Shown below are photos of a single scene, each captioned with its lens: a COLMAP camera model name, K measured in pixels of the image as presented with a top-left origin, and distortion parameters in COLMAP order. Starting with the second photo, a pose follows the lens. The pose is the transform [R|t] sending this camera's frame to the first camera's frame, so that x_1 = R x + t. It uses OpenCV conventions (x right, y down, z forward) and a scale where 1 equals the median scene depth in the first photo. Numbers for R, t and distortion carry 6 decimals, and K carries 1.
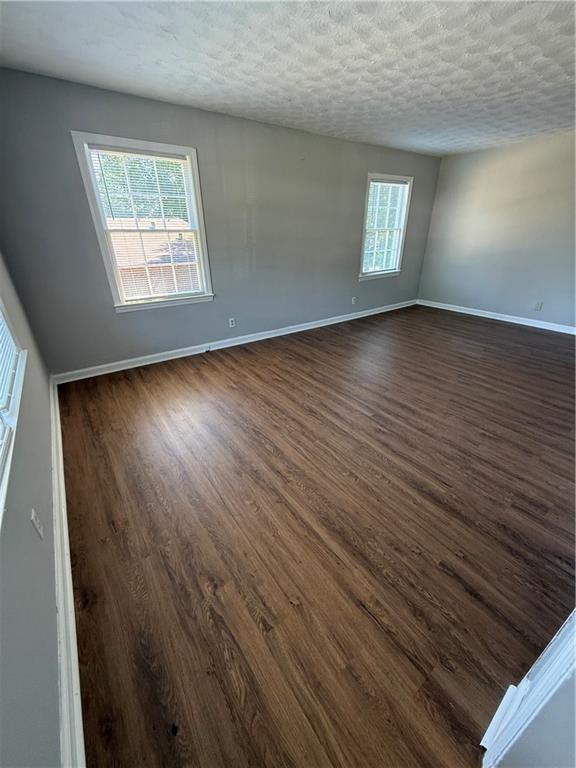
lens RADIAL K [[309.2, 0, 287.1], [0, 309.2, 383.6], [0, 0, 1]] dist [-0.002633, -0.000240]
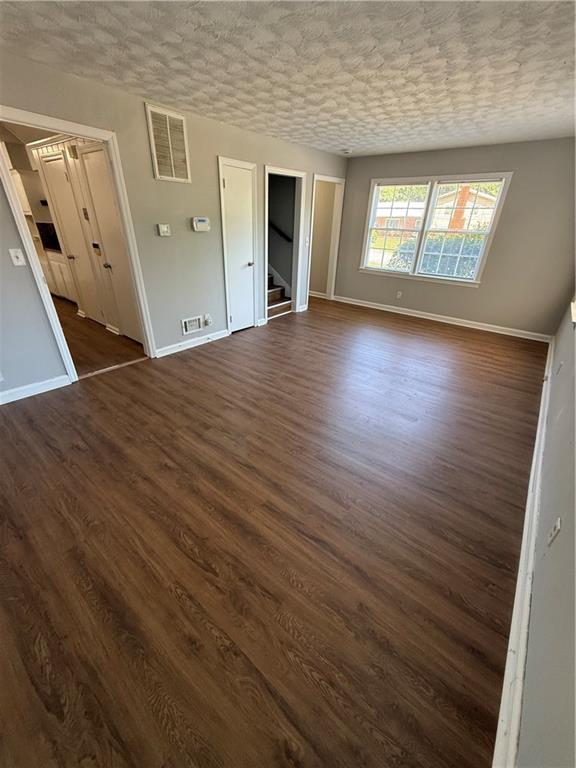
lens RADIAL K [[309.2, 0, 289.0], [0, 309.2, 384.9], [0, 0, 1]] dist [-0.002633, -0.000240]
pose [[-0.964470, 0.107937, -0.241138, 0.777808], [-0.136475, 0.577975, 0.804561, -0.851168], [0.226213, 0.808885, -0.542709, 1.626989]]
